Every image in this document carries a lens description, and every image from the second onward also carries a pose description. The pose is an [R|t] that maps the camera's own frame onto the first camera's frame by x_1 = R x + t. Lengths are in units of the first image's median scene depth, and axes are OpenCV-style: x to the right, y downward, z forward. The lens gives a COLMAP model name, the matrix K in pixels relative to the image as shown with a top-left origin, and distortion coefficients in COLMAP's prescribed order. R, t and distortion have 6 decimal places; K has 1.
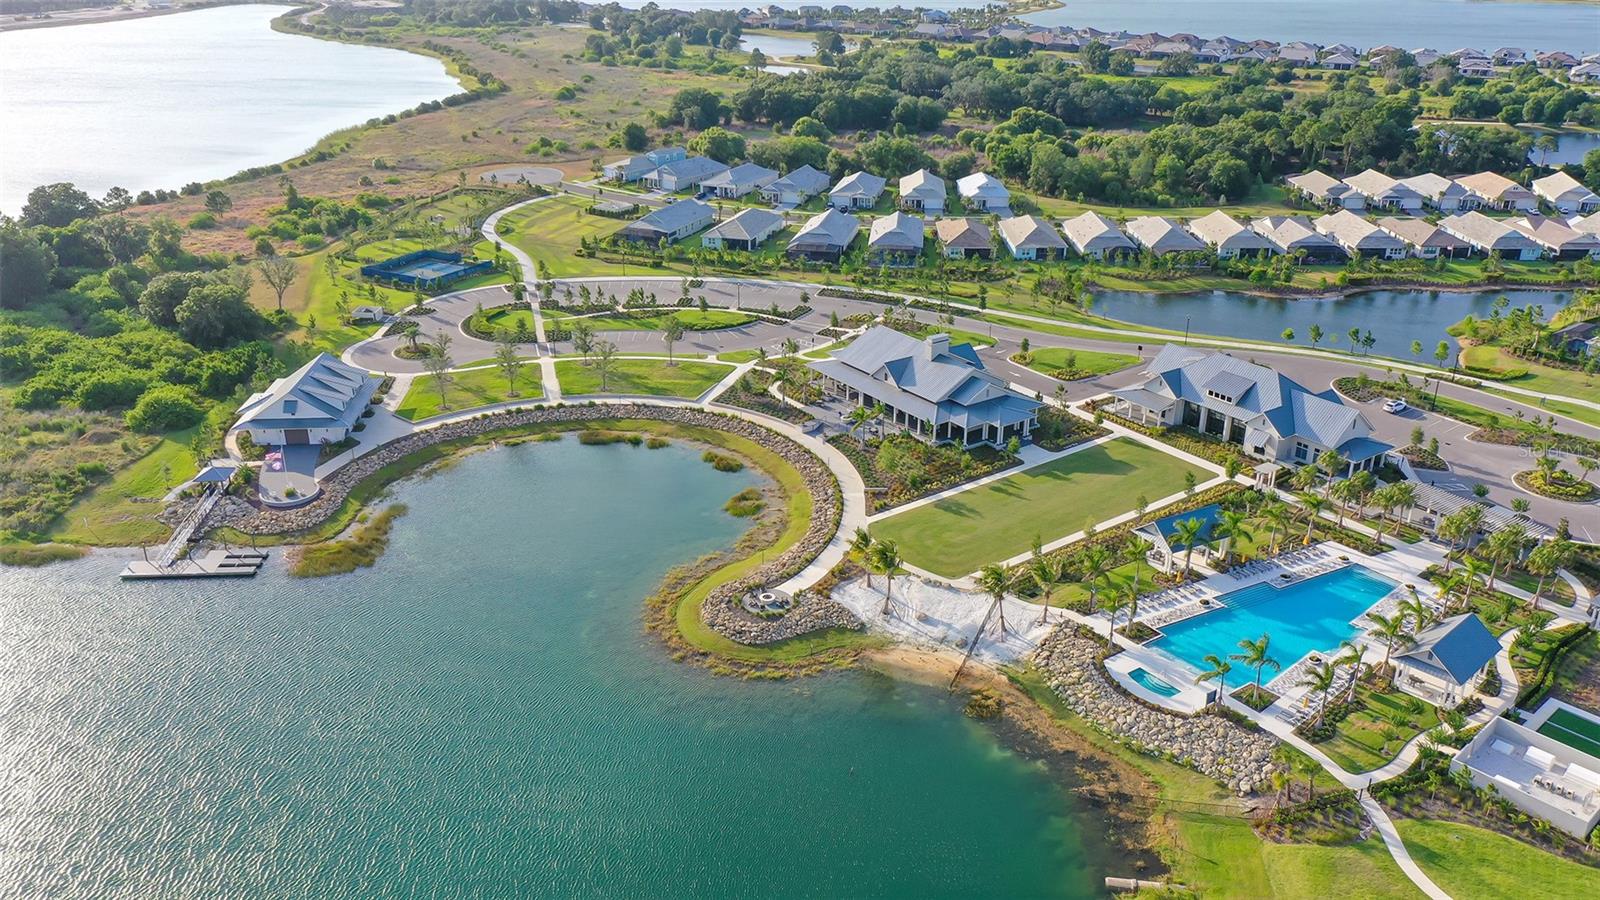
lens RADIAL K [[1240.3, 0, 800.0], [0, 1240.3, 450.0], [0, 0, 1]] dist [-0.002777, 0.000666]
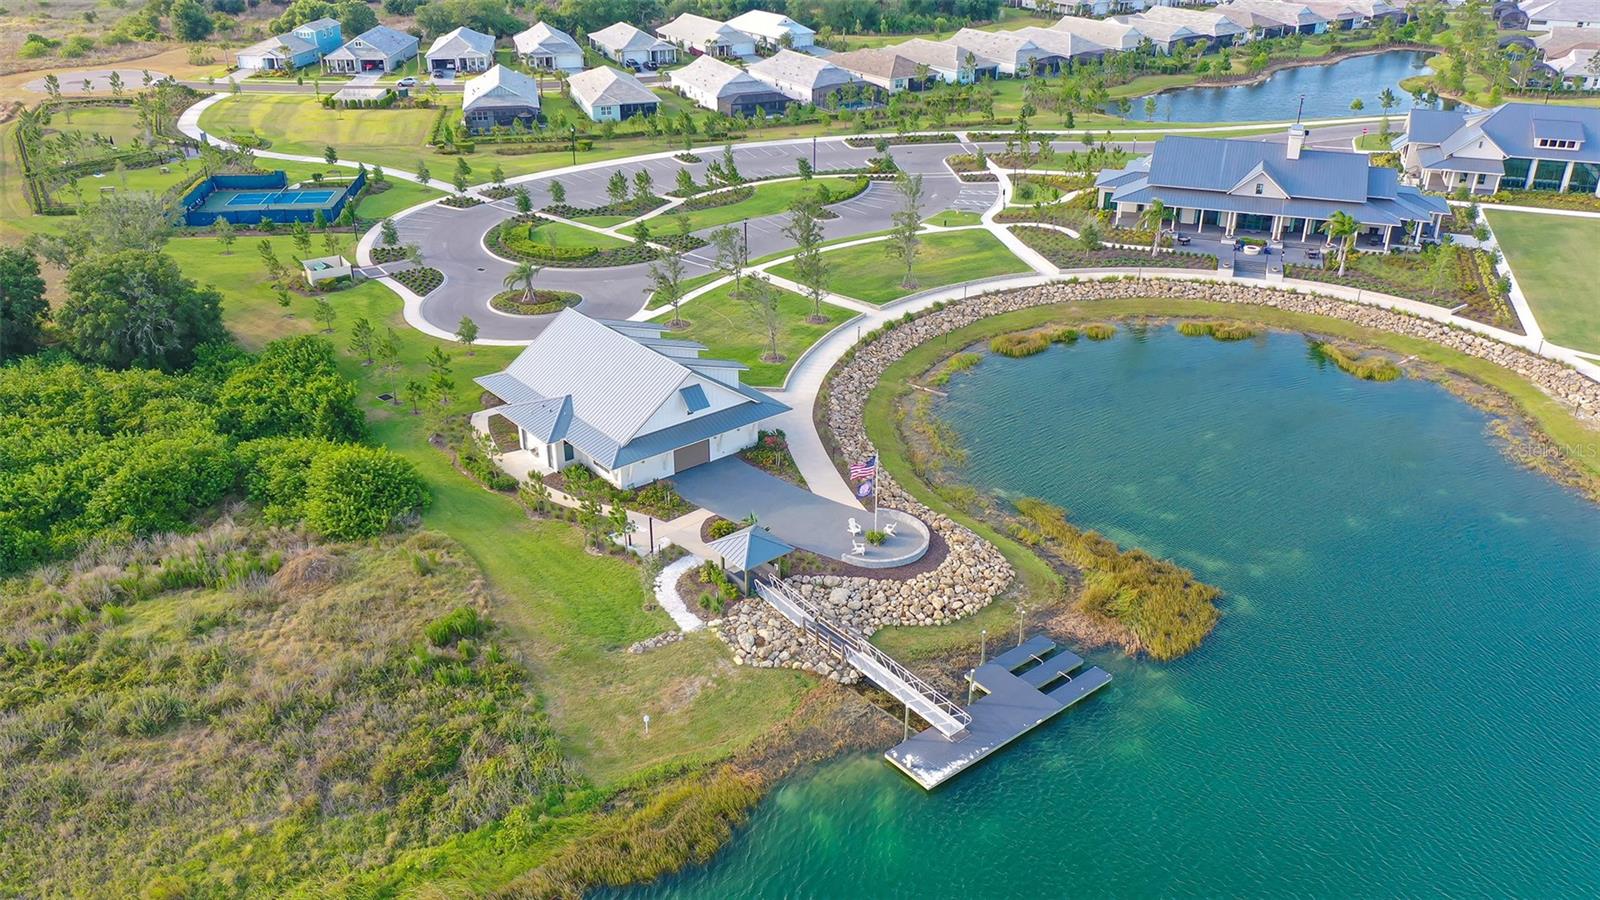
lens RADIAL K [[1270.1, 0, 800.0], [0, 1270.1, 450.0], [0, 0, 1]] dist [-0.001566, -0.000159]
pose [[0.814111, -0.256900, 0.520794, -0.836437], [0.229227, 0.966162, 0.118264, -0.082449], [-0.533553, 0.023100, 0.845451, 0.675298]]
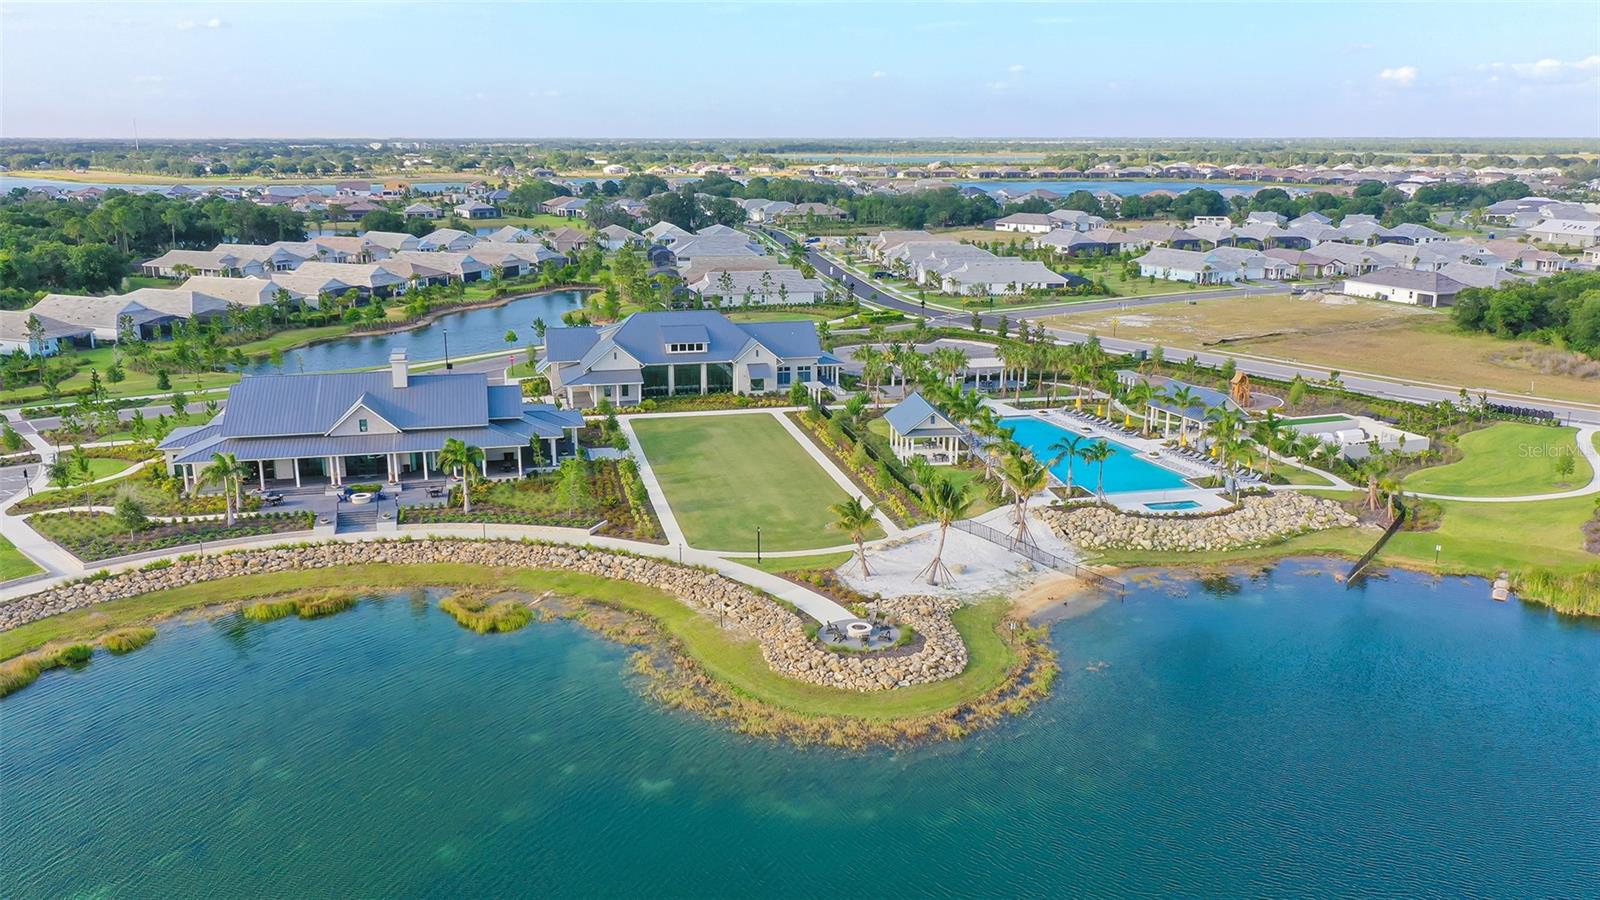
lens RADIAL K [[1270.1, 0, 800.0], [0, 1270.1, 450.0], [0, 0, 1]] dist [-0.001566, -0.000159]
pose [[0.375469, -0.224285, 0.899288, -0.589925], [0.364613, 0.927788, 0.079161, -0.023292], [-0.852104, 0.298170, 0.430133, 0.736454]]
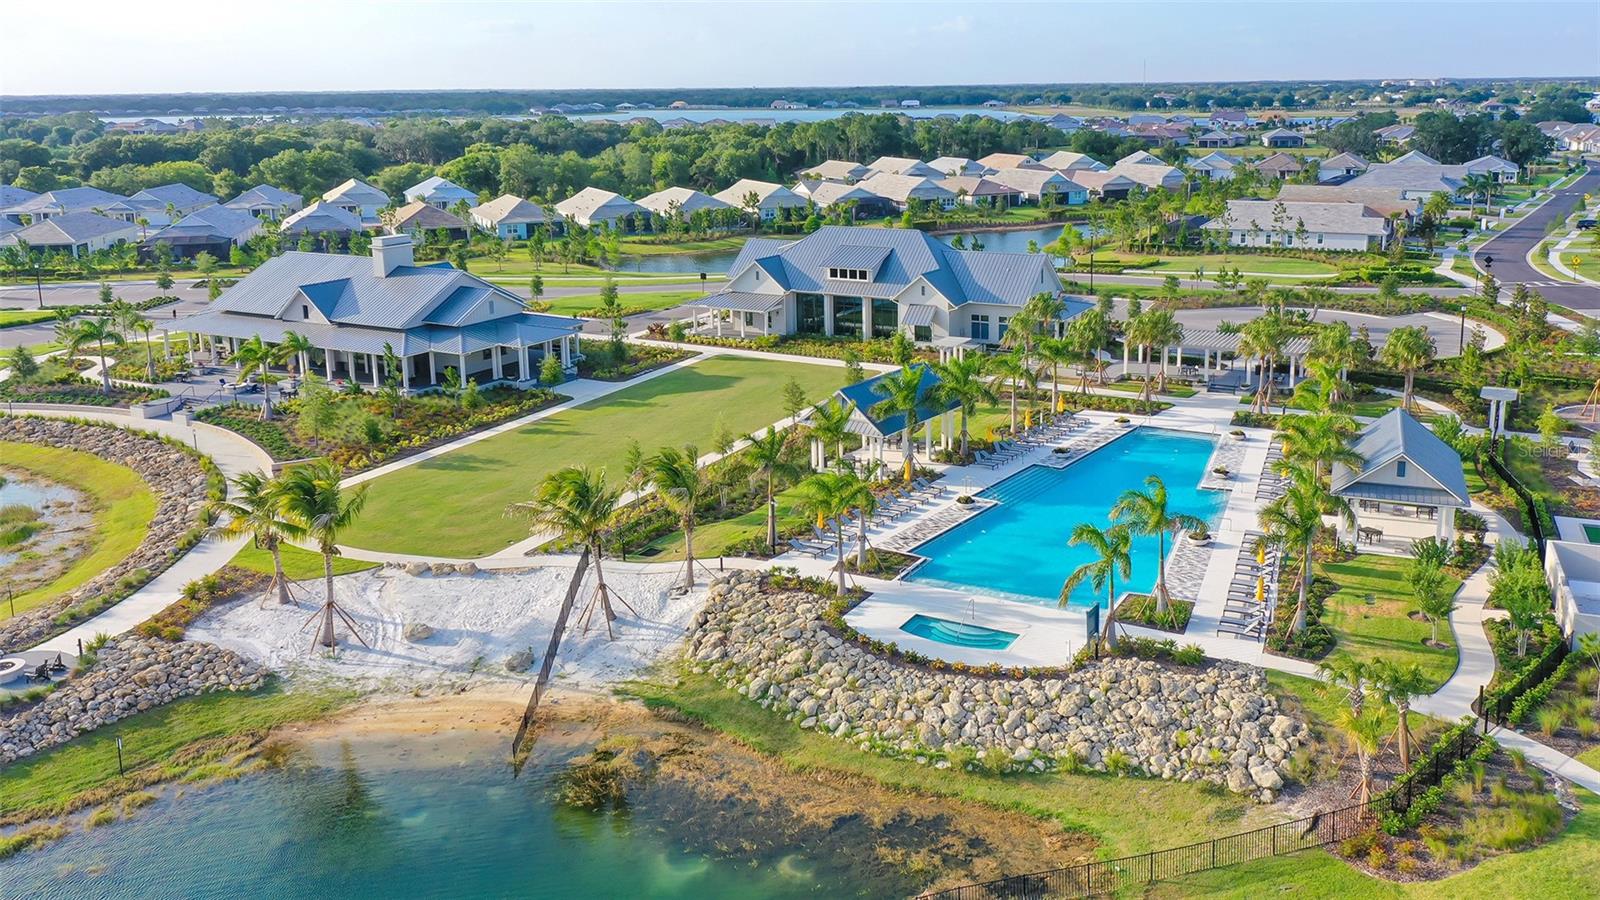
lens RADIAL K [[1298.4, 0, 874.6], [0, 1298.4, 352.5], [0, 0, 1]] dist [0.002673, -0.004843]
pose [[0.889468, -0.103776, 0.445059, 0.047447], [0.189324, 0.970050, -0.152183, 0.137997], [-0.415937, 0.219622, 0.882475, 0.503721]]
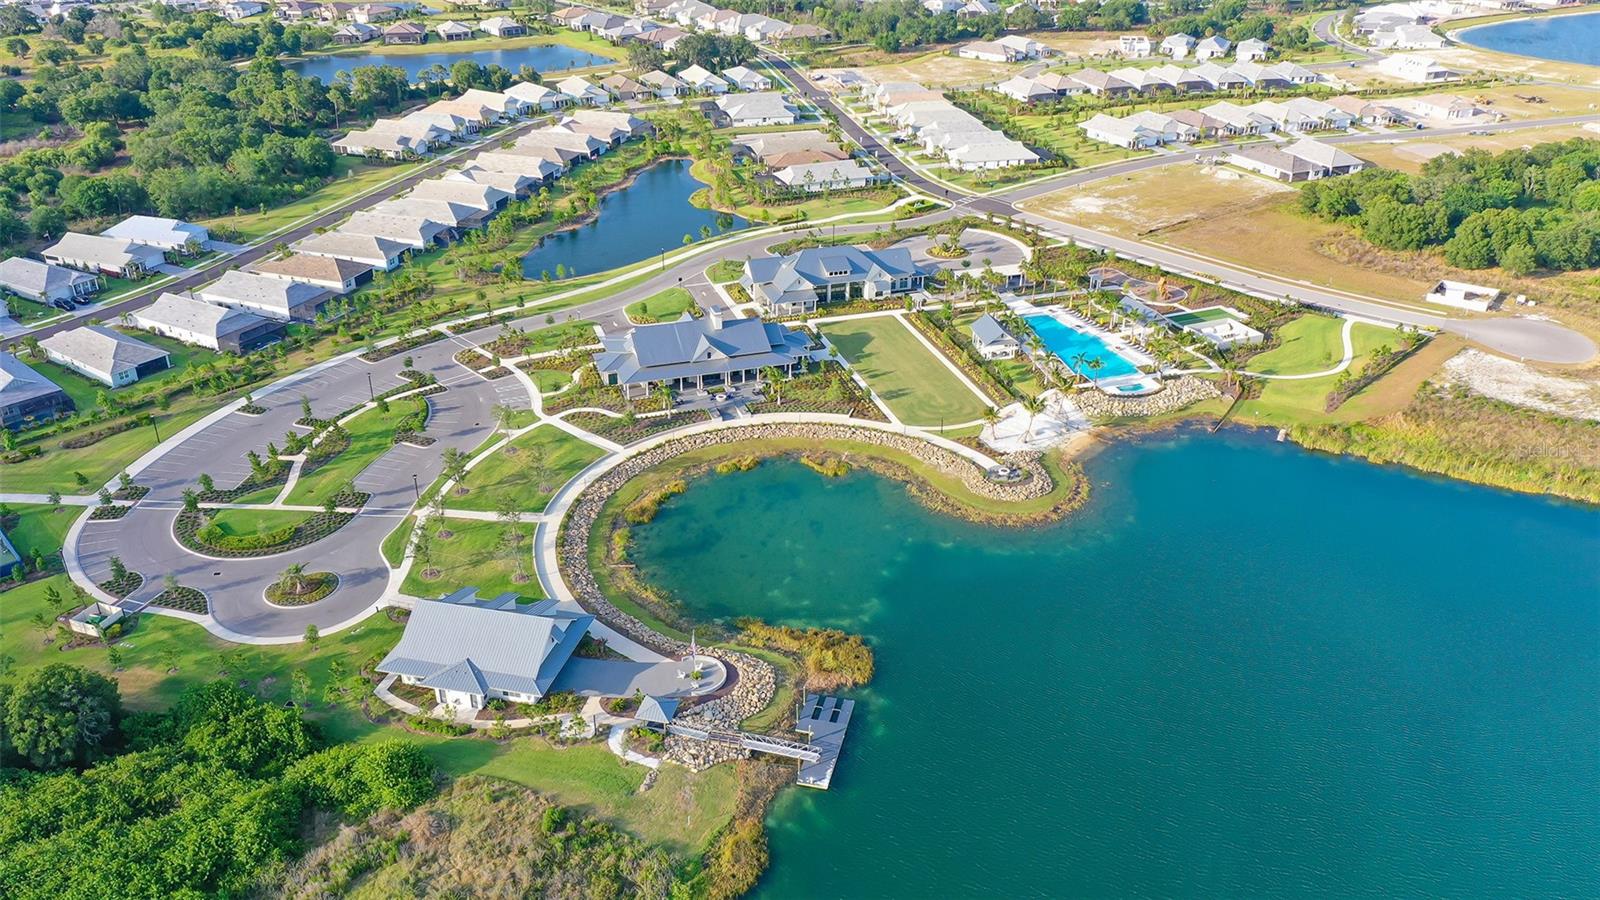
lens RADIAL K [[1240.3, 0, 800.0], [0, 1240.3, 450.0], [0, 0, 1]] dist [-0.002777, 0.000666]
pose [[0.303038, -0.435904, 0.847440, -1.294129], [0.376297, 0.871727, 0.313836, -0.435065], [-0.875539, 0.223785, 0.428196, 0.600842]]
